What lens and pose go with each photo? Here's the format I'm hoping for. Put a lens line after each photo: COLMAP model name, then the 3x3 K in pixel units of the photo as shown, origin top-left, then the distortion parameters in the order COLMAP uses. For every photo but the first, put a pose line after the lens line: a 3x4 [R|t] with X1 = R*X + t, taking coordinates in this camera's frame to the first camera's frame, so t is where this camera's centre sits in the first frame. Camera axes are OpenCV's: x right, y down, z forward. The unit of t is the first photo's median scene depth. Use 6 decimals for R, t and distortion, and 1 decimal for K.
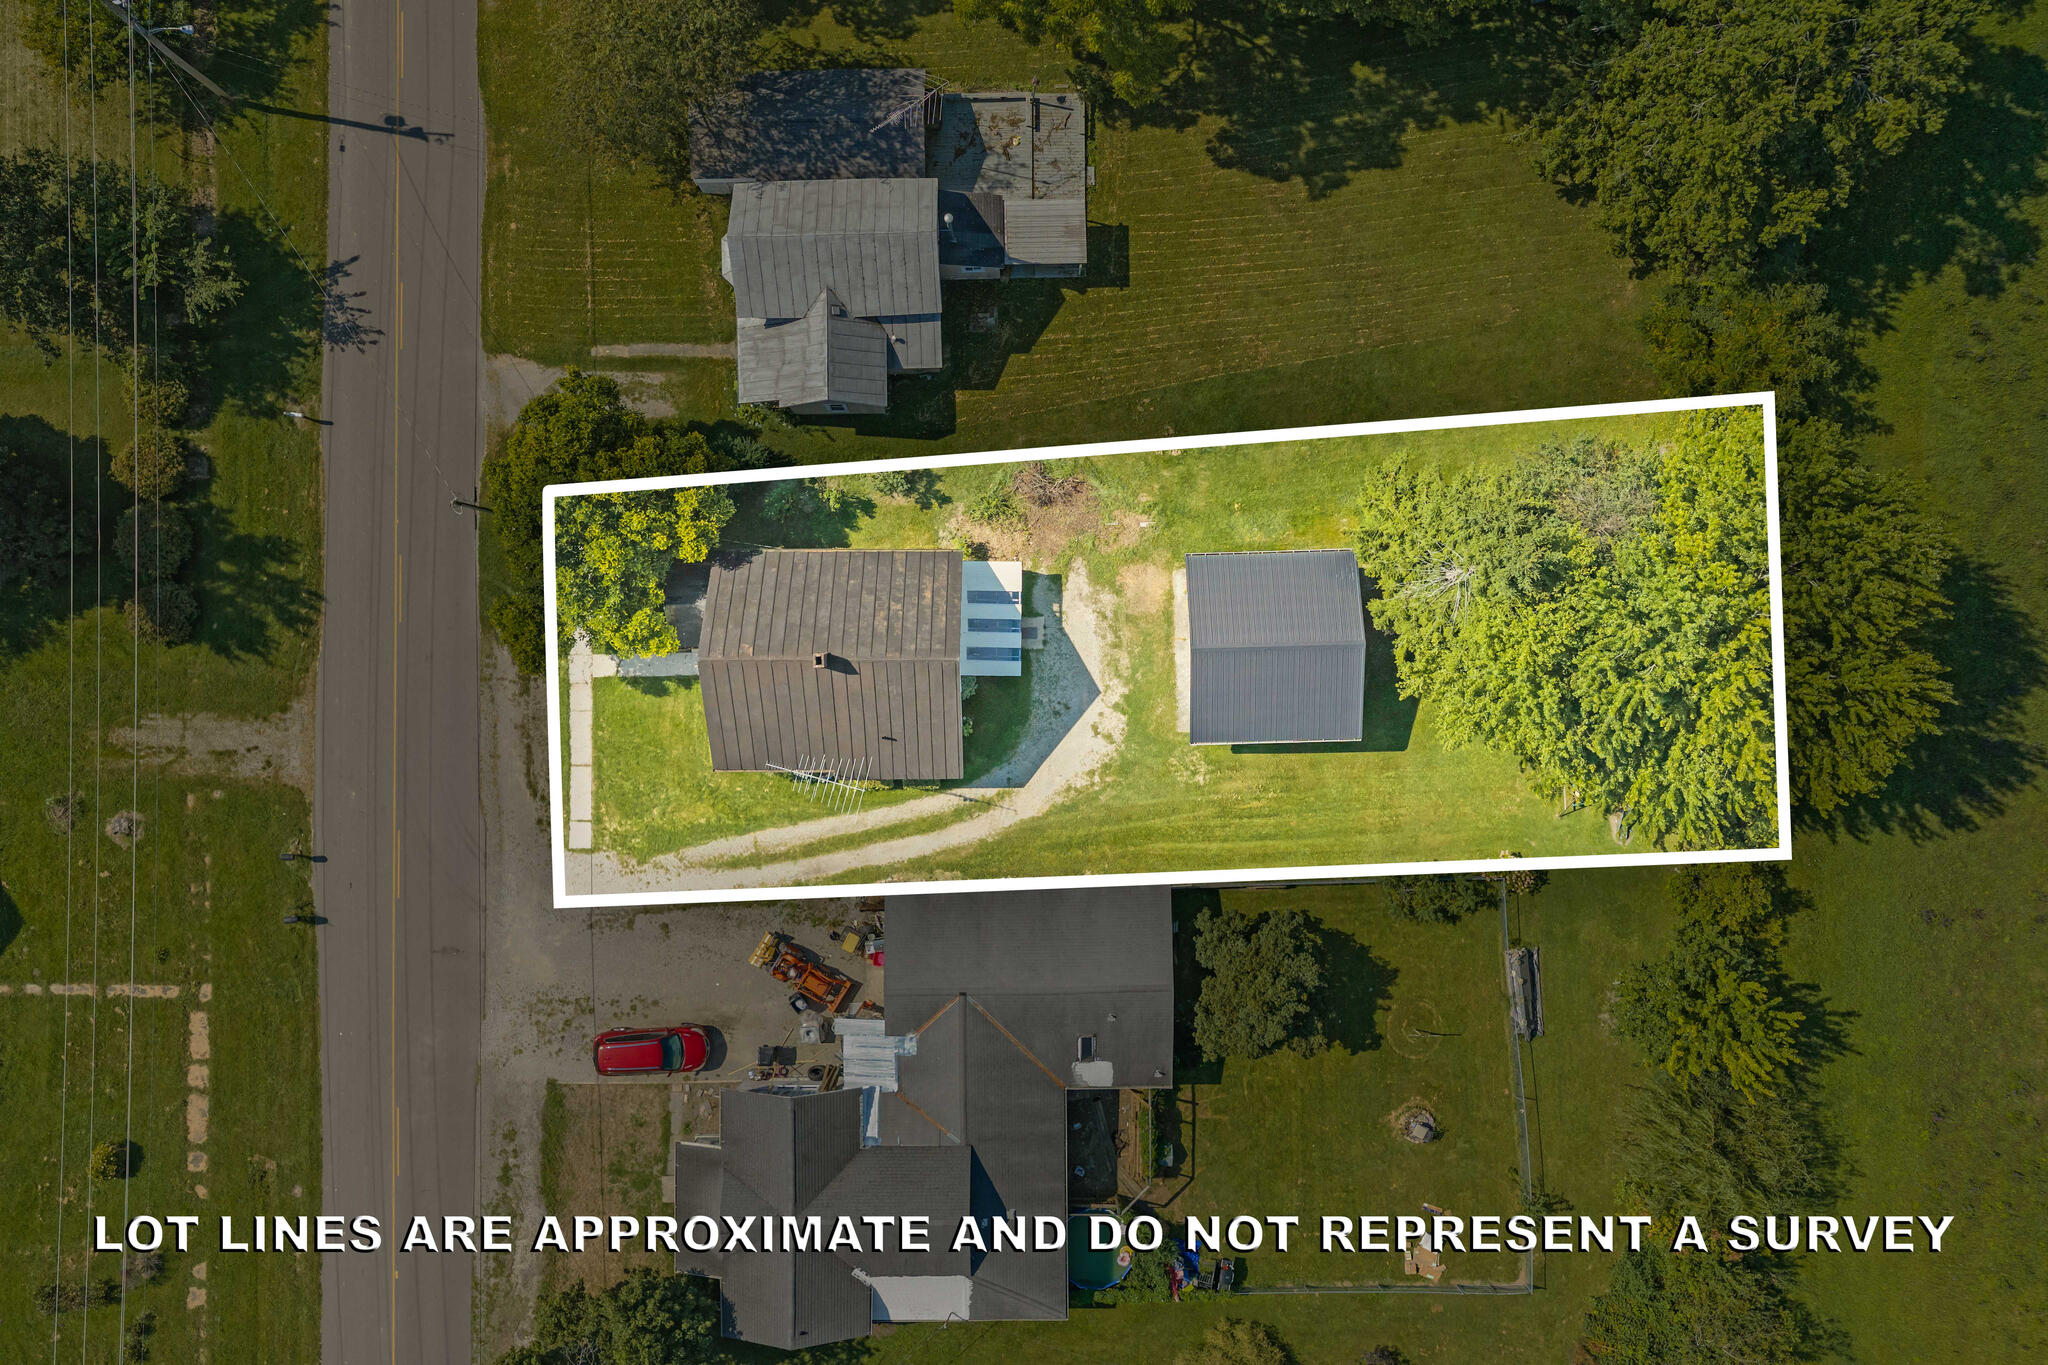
lens RADIAL K [[1693.6, 0, 1028.8], [0, 1693.6, 678.7], [0, 0, 1]] dist [0.001422, 0.000017]
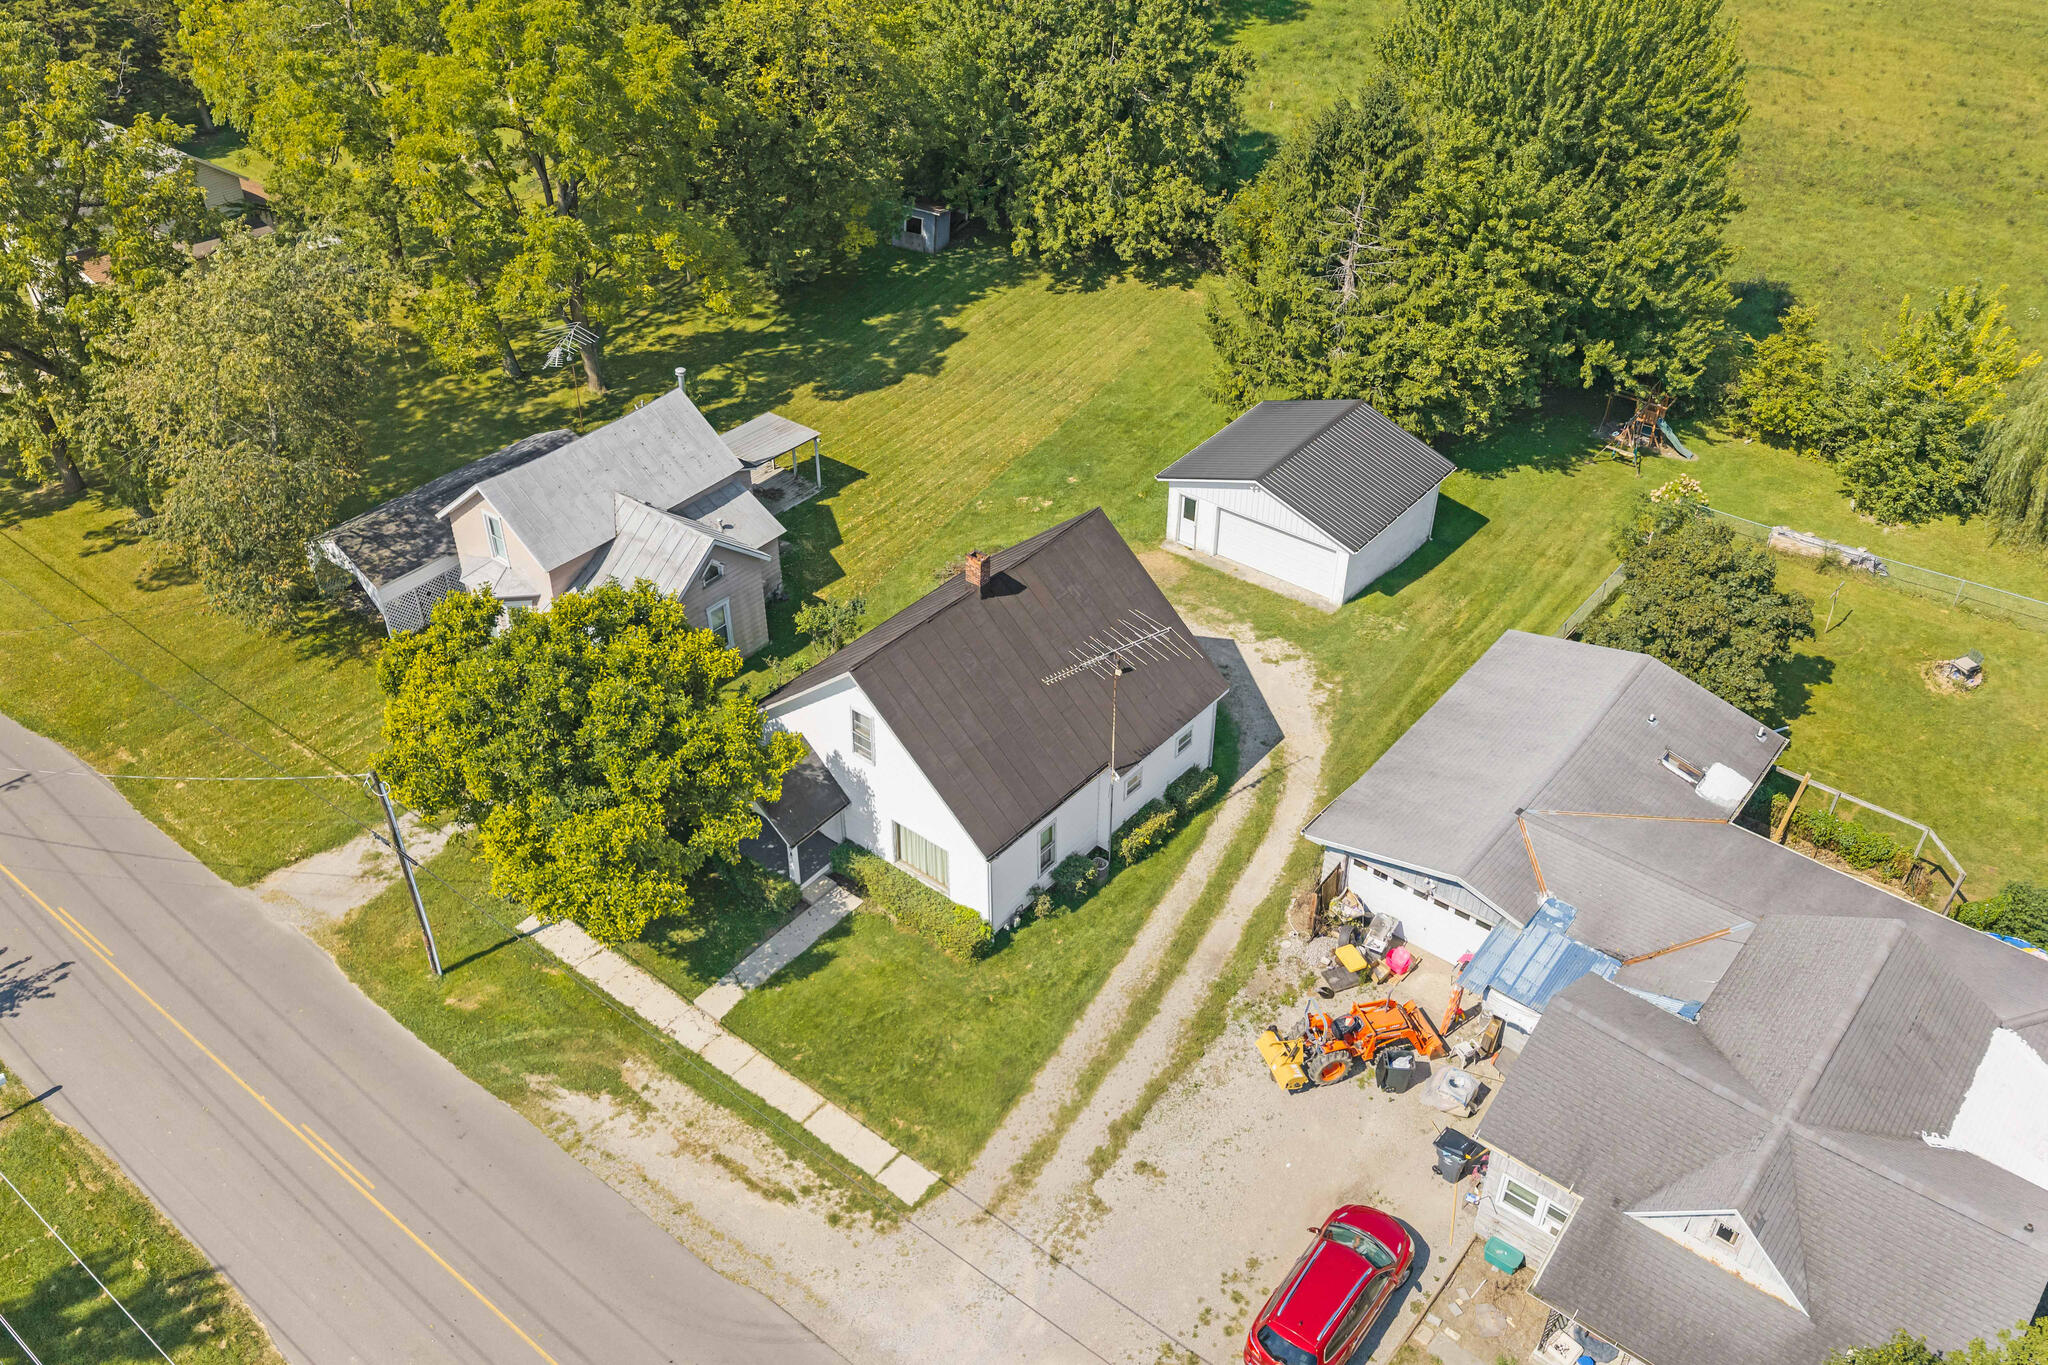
lens RADIAL K [[1693.6, 0, 1028.8], [0, 1693.6, 678.7], [0, 0, 1]] dist [0.001422, 0.000017]
pose [[0.634158, -0.463045, 0.619219, -0.493899], [0.773167, 0.387476, -0.502070, 0.325300], [-0.007452, 0.797152, 0.603733, 0.555745]]
